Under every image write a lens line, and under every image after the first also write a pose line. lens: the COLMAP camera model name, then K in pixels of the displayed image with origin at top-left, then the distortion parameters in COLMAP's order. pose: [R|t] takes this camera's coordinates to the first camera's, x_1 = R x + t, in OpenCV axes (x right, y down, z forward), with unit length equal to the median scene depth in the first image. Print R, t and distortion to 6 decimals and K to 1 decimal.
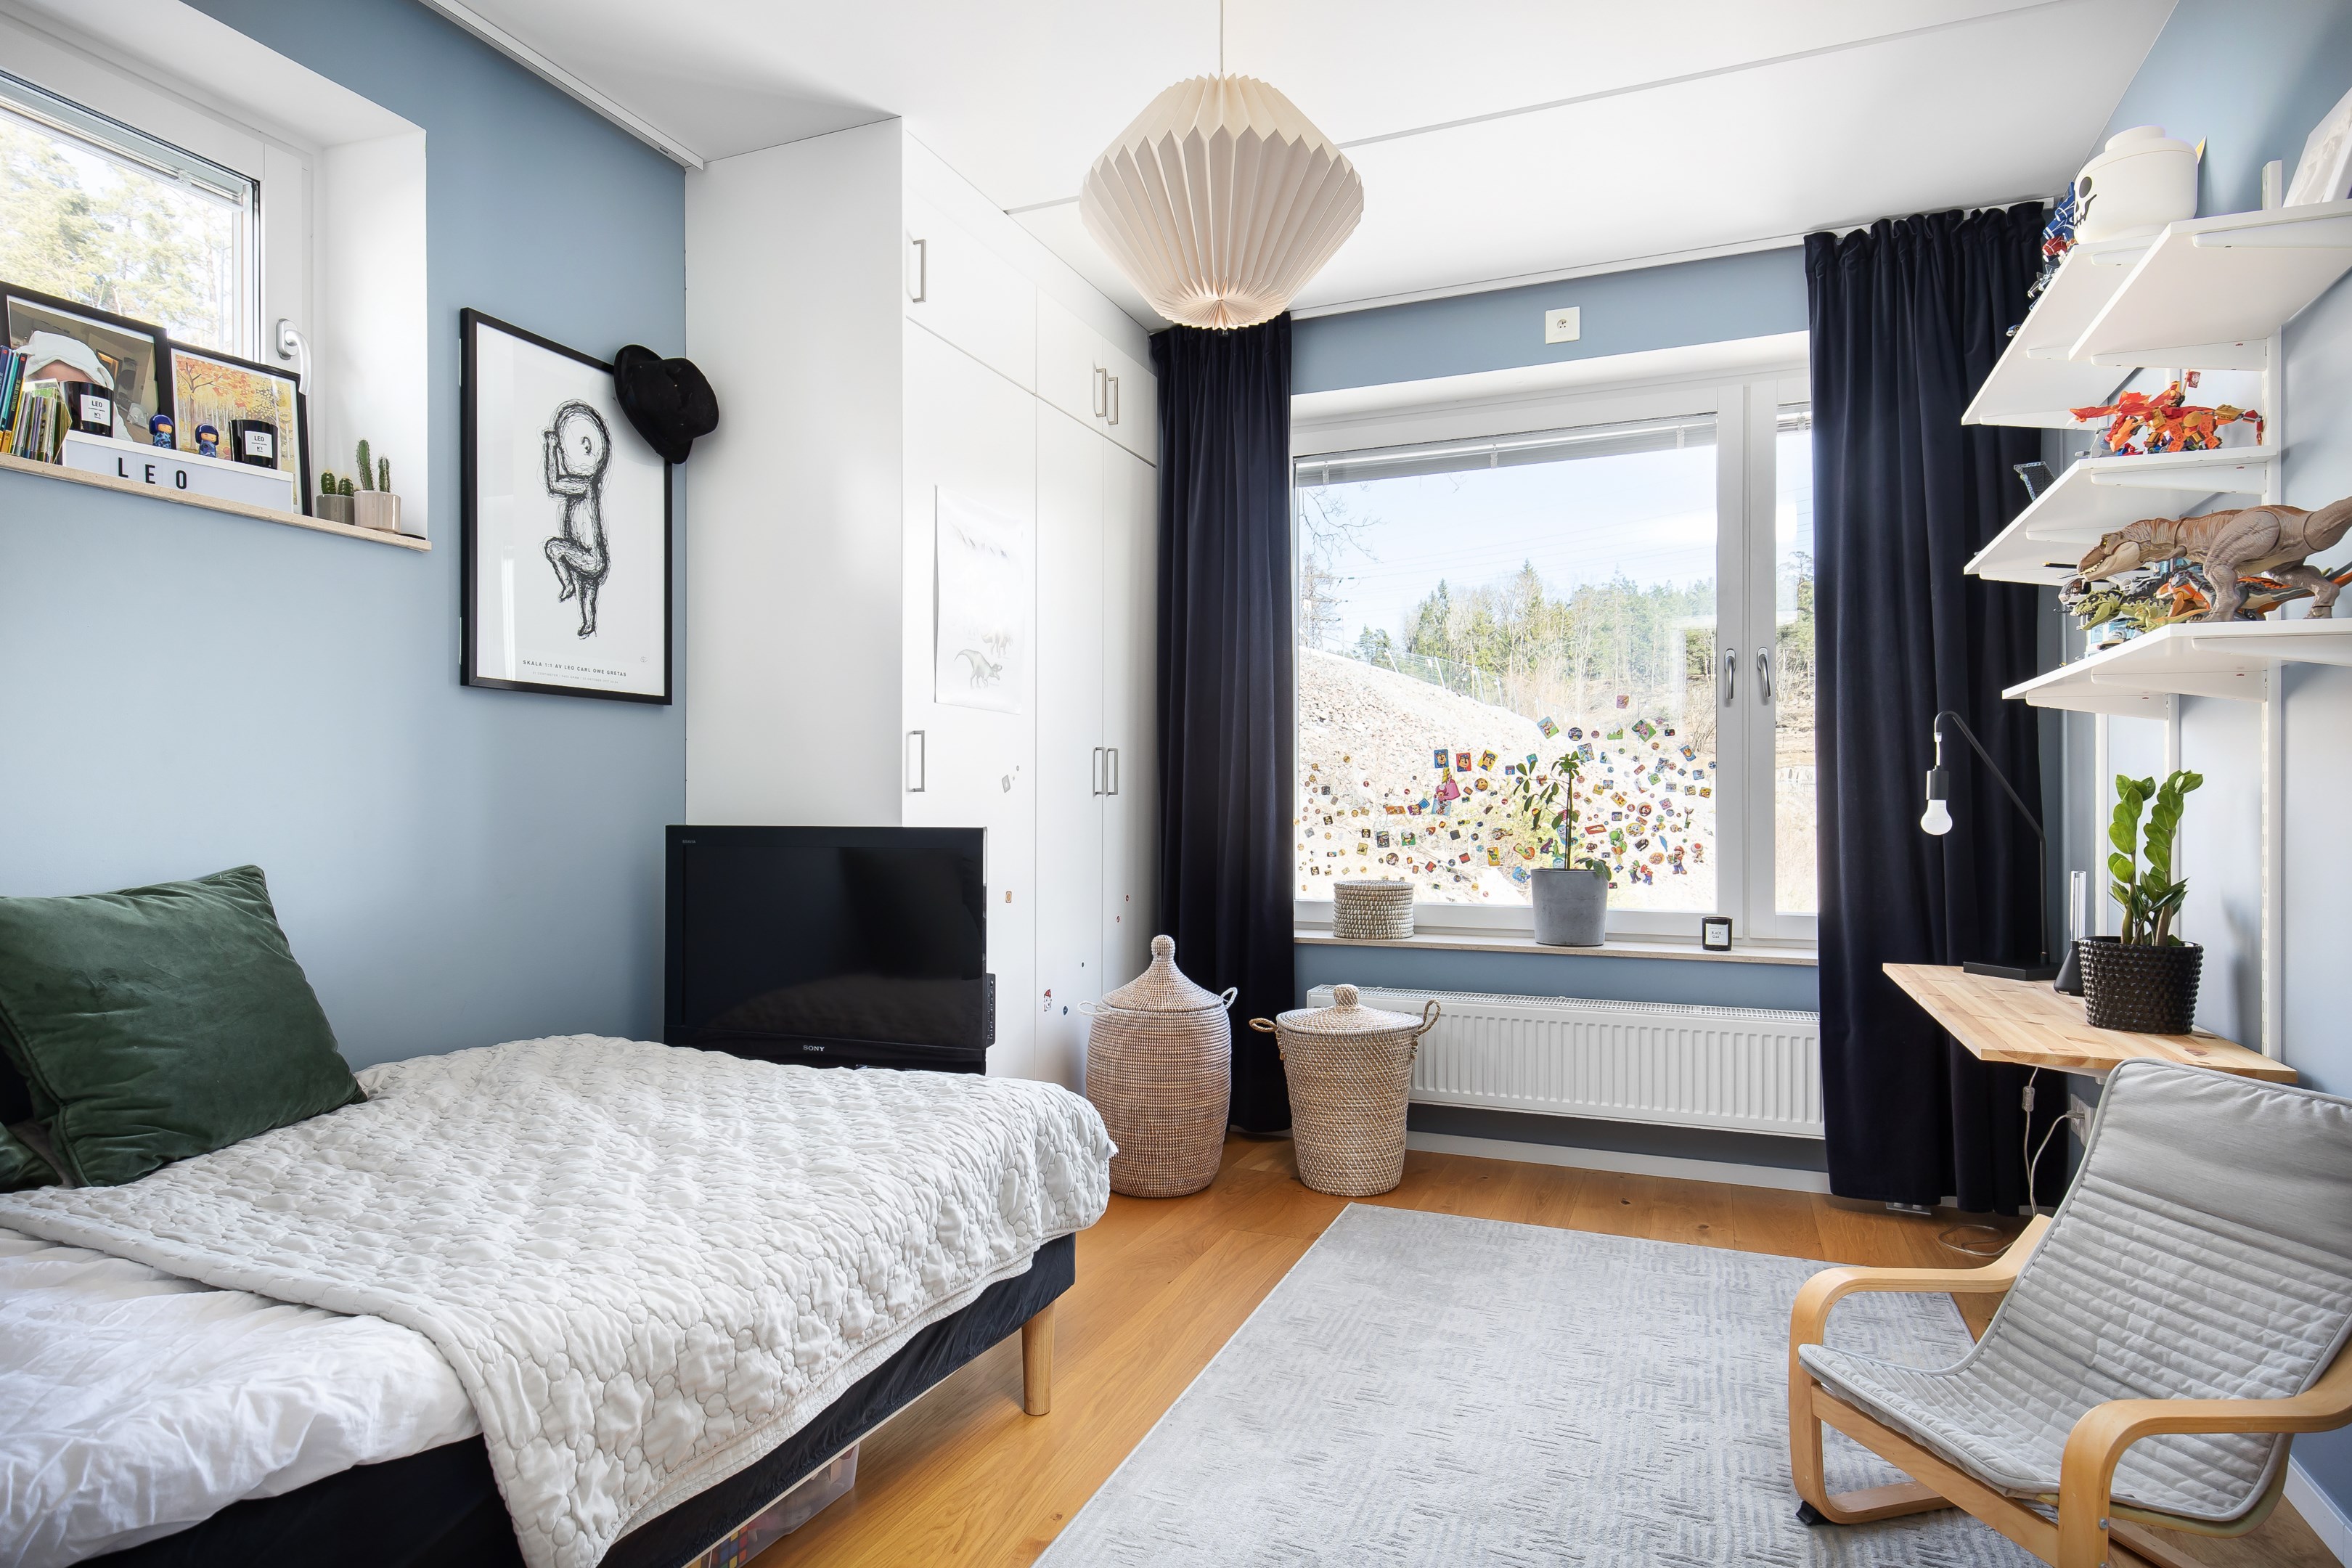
lens RADIAL K [[1304.8, 0, 1181.8], [0, 1304.8, 802.7], [0, 0, 1]] dist [0.003899, 0.000525]
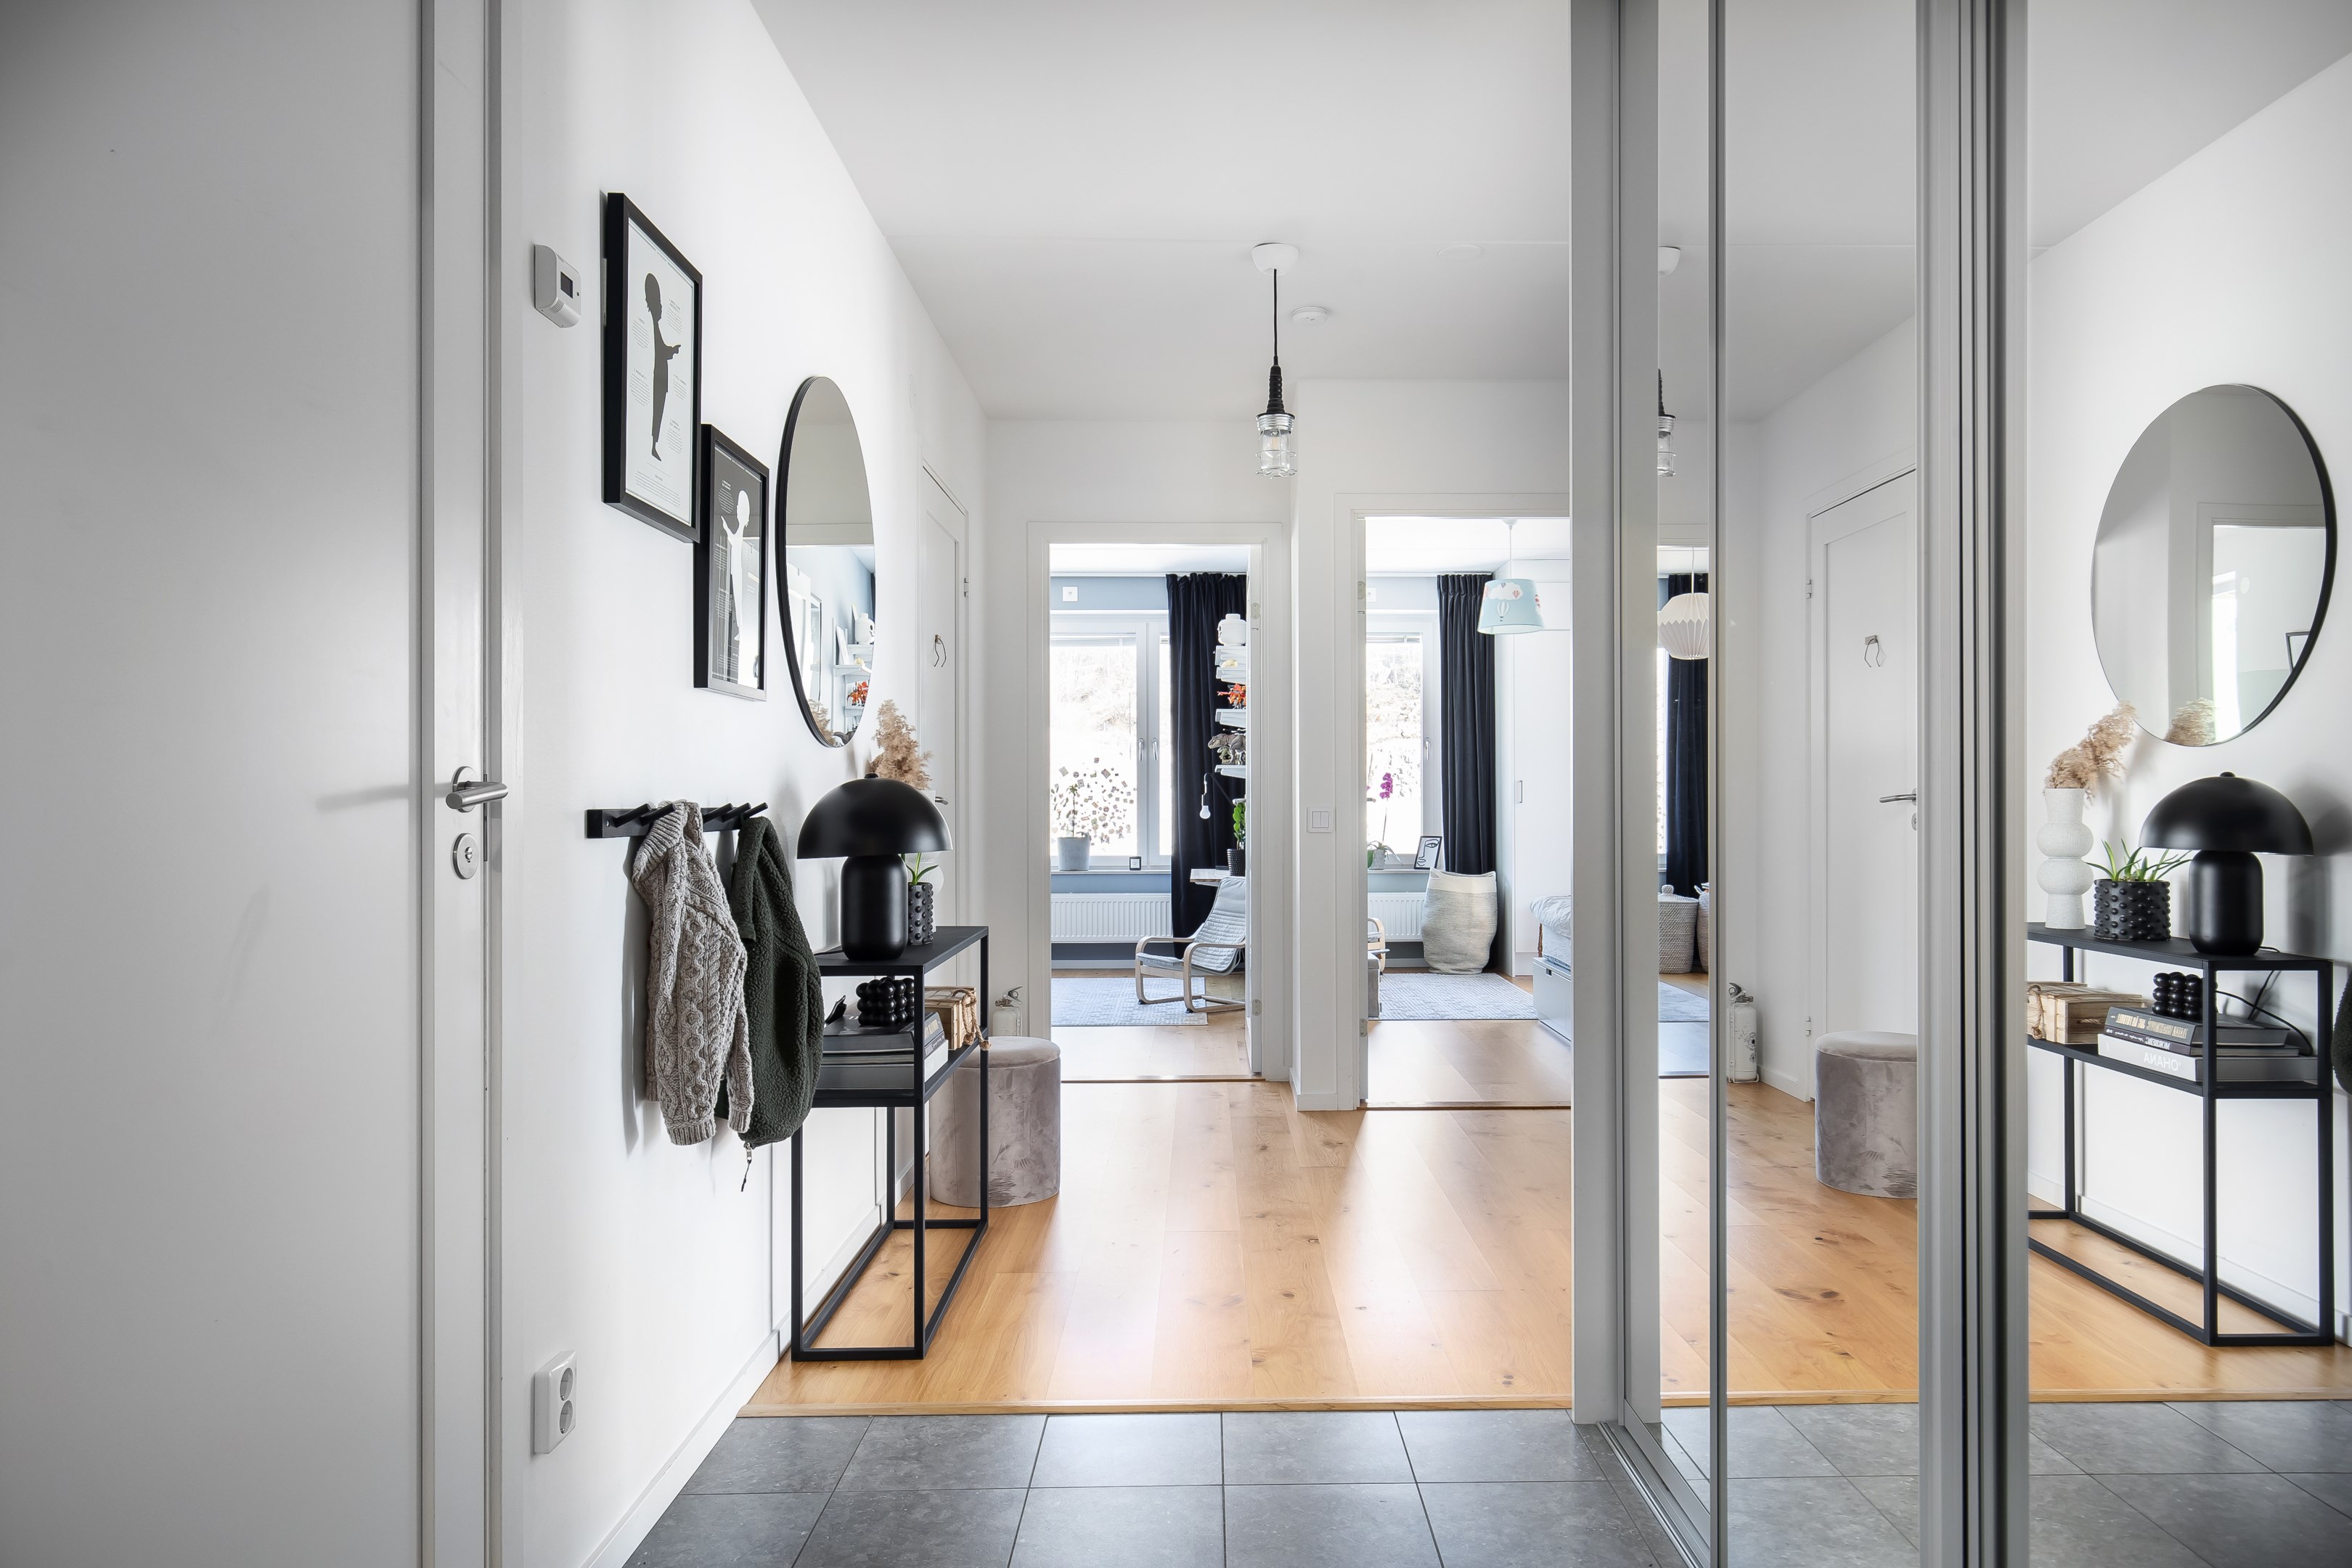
lens RADIAL K [[1552.0, 0, 1176.0], [0, 1552.0, 784.0], [0, 0, 1]] dist [0.000577, -0.000007]
pose [[0.932823, -0.000959, 0.360334, -0.488644], [0.003349, 0.999976, -0.006008, -0.021927], [-0.360319, 0.006811, 0.932804, -1.514363]]
